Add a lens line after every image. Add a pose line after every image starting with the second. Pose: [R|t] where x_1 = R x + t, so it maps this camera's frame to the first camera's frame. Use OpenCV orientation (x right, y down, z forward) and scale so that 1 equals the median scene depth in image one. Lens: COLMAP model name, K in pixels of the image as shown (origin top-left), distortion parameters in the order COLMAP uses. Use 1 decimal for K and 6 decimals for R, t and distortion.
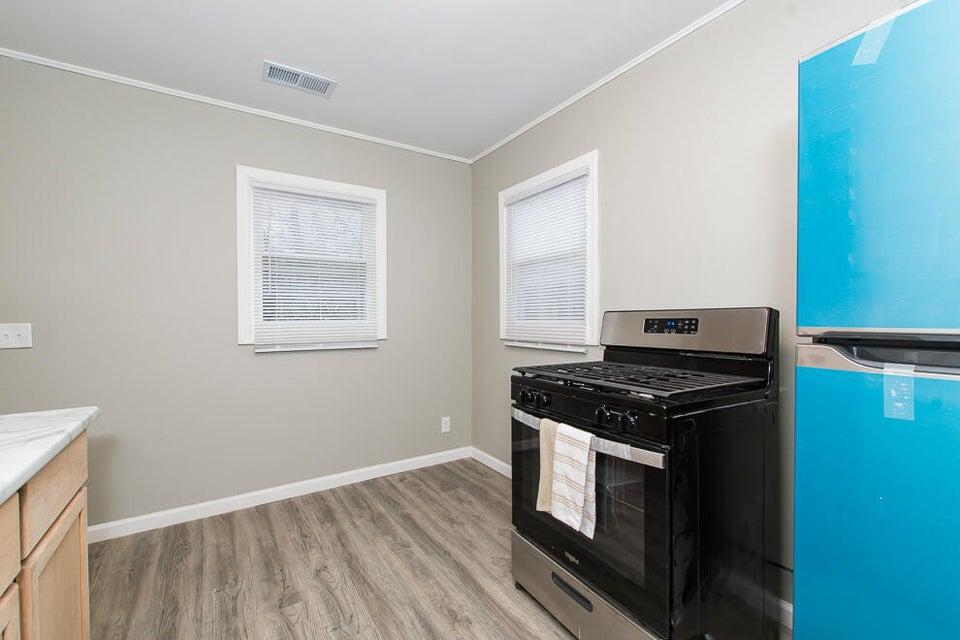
lens RADIAL K [[412.0, 0, 480.0], [0, 412.0, 320.0], [0, 0, 1]] dist [0.001391, -0.000065]
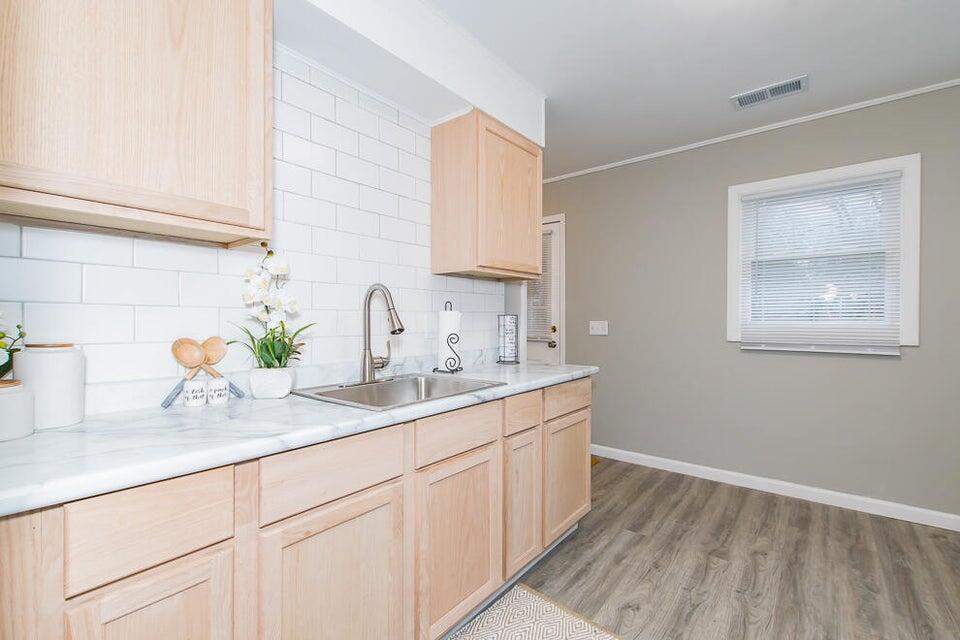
lens RADIAL K [[412.0, 0, 480.0], [0, 412.0, 320.0], [0, 0, 1]] dist [0.001391, -0.000065]
pose [[0.303649, 0.005339, -0.952769, 0.361624], [-0.008080, 0.999963, 0.003028, 0.001945], [0.952750, 0.006778, 0.303681, -0.020997]]
